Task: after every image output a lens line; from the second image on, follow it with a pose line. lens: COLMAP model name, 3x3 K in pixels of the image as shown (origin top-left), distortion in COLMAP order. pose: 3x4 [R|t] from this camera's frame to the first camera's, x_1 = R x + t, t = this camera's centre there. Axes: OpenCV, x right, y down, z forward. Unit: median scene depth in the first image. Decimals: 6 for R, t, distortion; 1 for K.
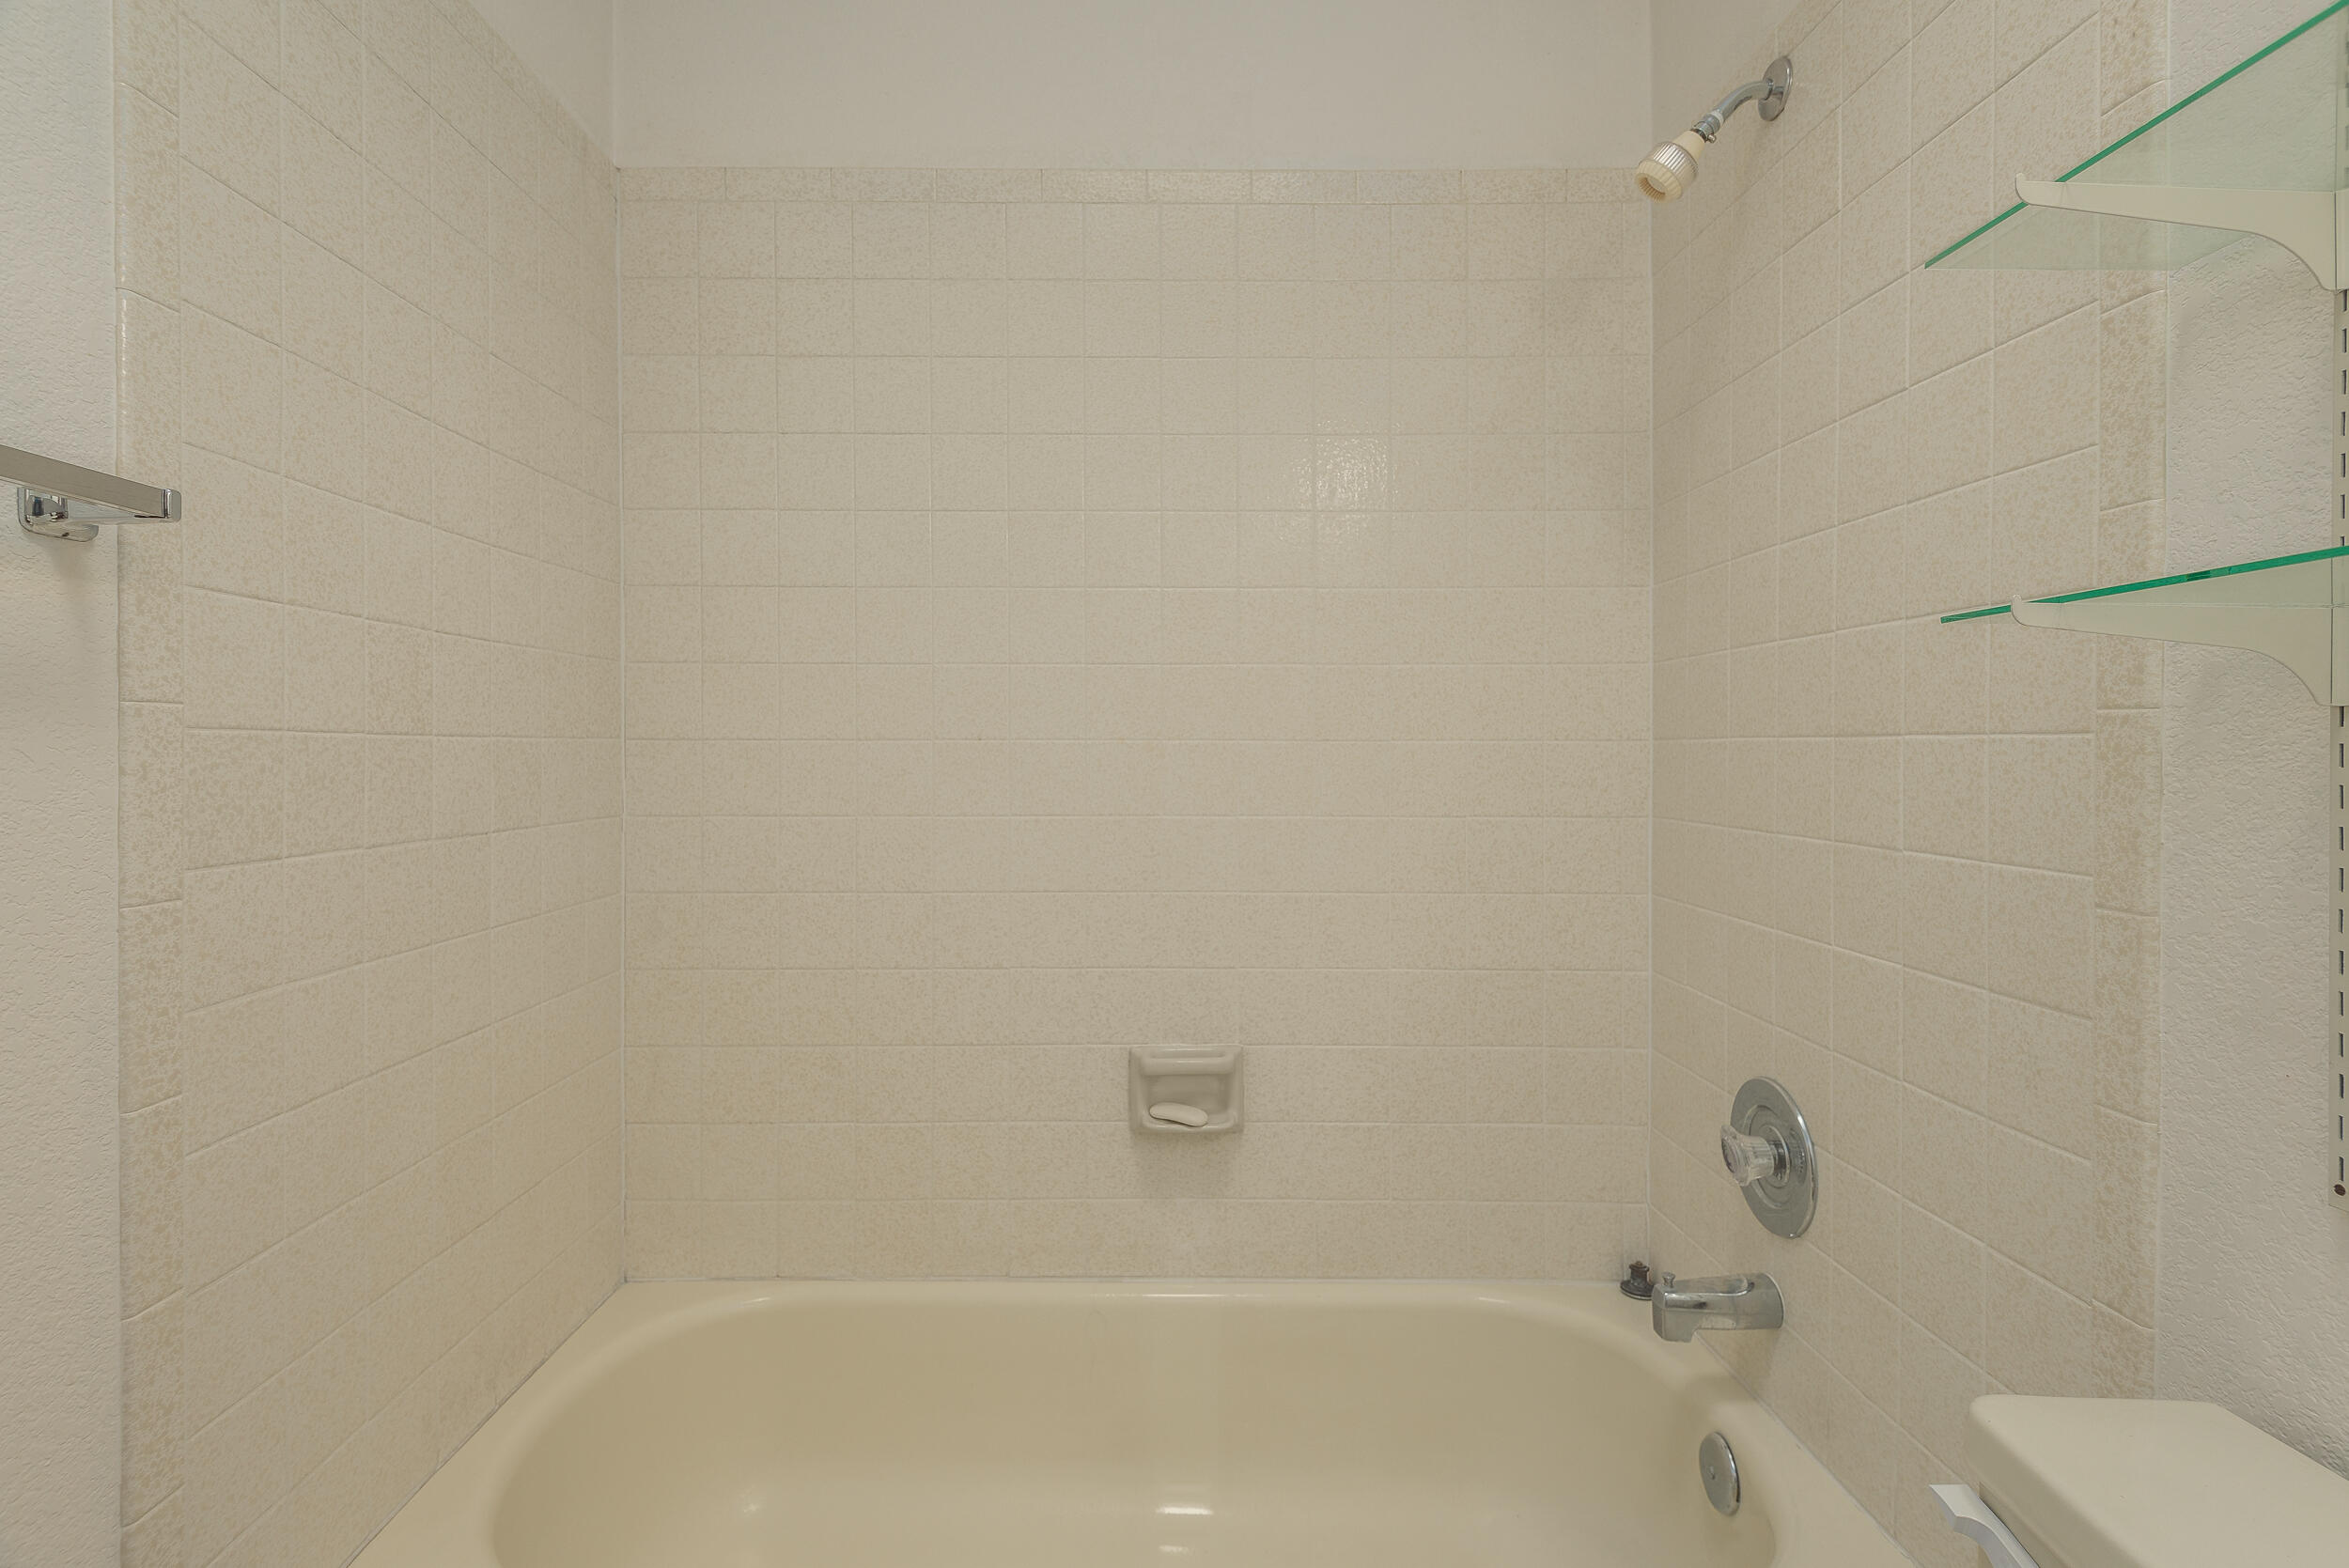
lens RADIAL K [[1204.3, 0, 1159.2], [0, 1204.3, 766.4], [0, 0, 1]] dist [0.034429, -0.024858]
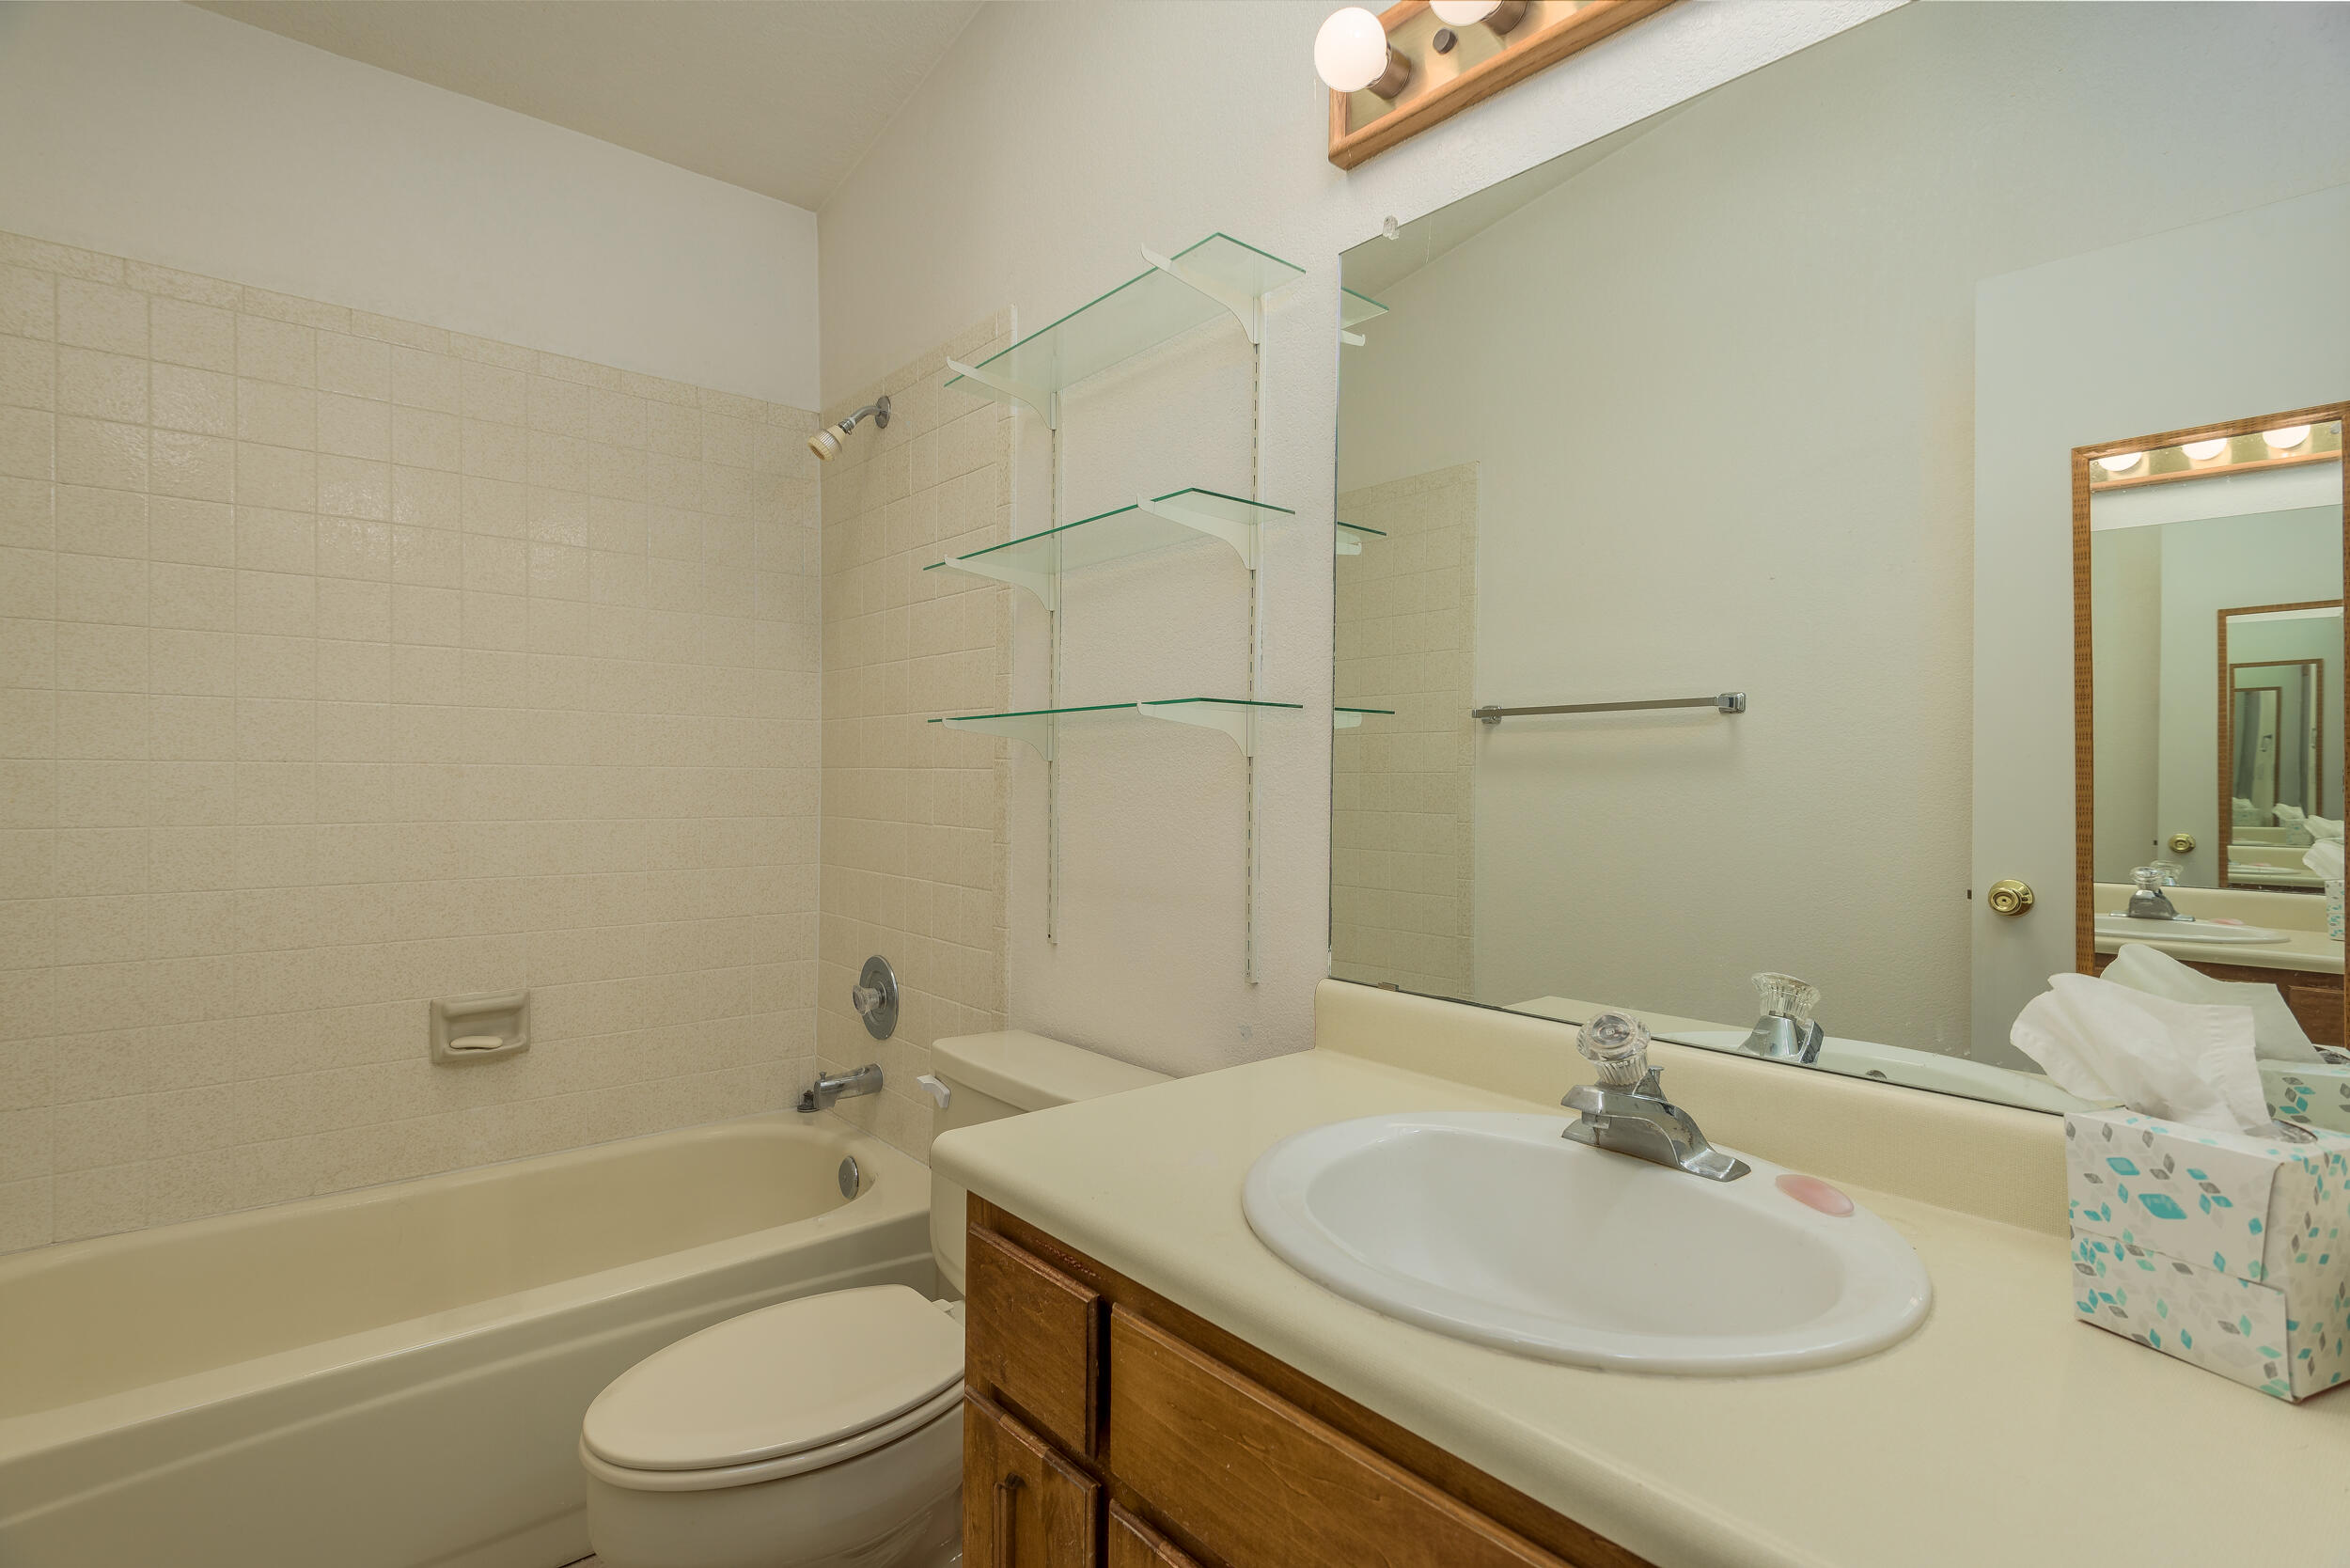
lens RADIAL K [[1204.9, 0, 1159.7], [0, 1204.9, 766.4], [0, 0, 1]] dist [0.034429, -0.024858]
pose [[0.799224, 0.010740, 0.600937, -0.195913], [0.000088, 0.999838, -0.017986, 0.005156], [-0.601033, 0.014427, 0.799094, -0.549850]]
